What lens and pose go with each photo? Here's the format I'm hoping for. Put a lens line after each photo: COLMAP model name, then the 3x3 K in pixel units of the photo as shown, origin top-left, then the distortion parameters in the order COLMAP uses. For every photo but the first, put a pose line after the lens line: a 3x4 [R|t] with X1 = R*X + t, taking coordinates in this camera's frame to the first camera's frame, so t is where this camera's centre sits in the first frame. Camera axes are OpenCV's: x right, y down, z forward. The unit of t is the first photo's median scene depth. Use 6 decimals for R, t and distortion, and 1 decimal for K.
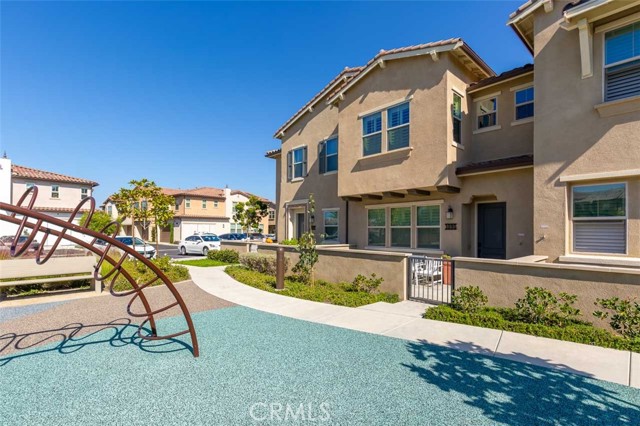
lens RADIAL K [[305.9, 0, 315.6], [0, 305.9, 225.4], [0, 0, 1]] dist [-0.001939, -0.000725]
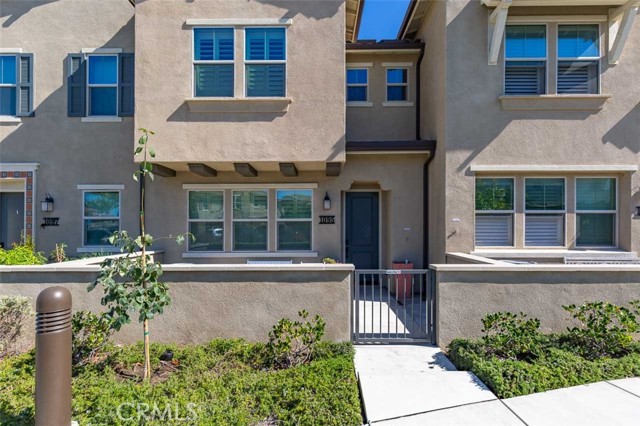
lens RADIAL K [[307.6, 0, 321.8], [0, 307.6, 222.7], [0, 0, 1]] dist [0.003015, 0.000737]
pose [[0.670307, -0.002471, 0.742079, -0.129055], [-0.005549, 0.999950, 0.008342, 0.004970], [-0.742063, -0.009710, 0.670260, 0.493546]]
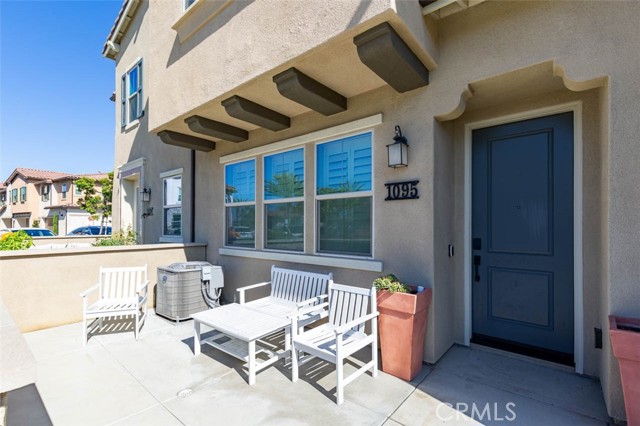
lens RADIAL K [[289.5, 0, 318.3], [0, 289.5, 219.6], [0, 0, 1]] dist [0.003588, 0.000567]
pose [[0.986858, -0.002075, 0.161574, 0.296691], [0.002601, 0.999992, -0.003043, 0.036031], [-0.161567, 0.003423, 0.986856, 0.692723]]
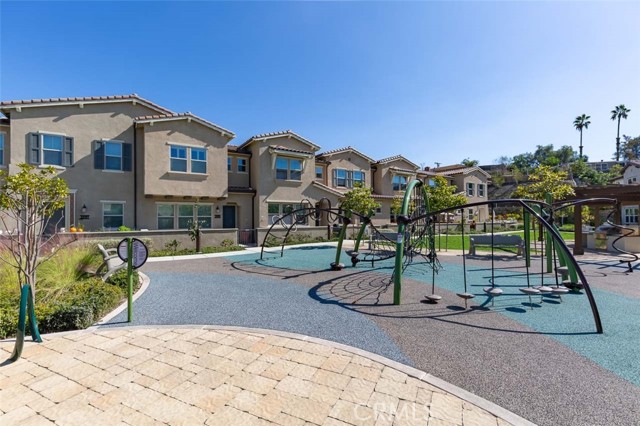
lens RADIAL K [[289.5, 0, 317.6], [0, 289.5, 221.1], [0, 0, 1]] dist [0.003588, 0.000567]
pose [[0.157209, -0.014255, 0.987463, -1.333594], [-0.008703, 0.999837, 0.015820, -0.001486], [-0.987527, -0.011081, 0.157059, 0.042025]]
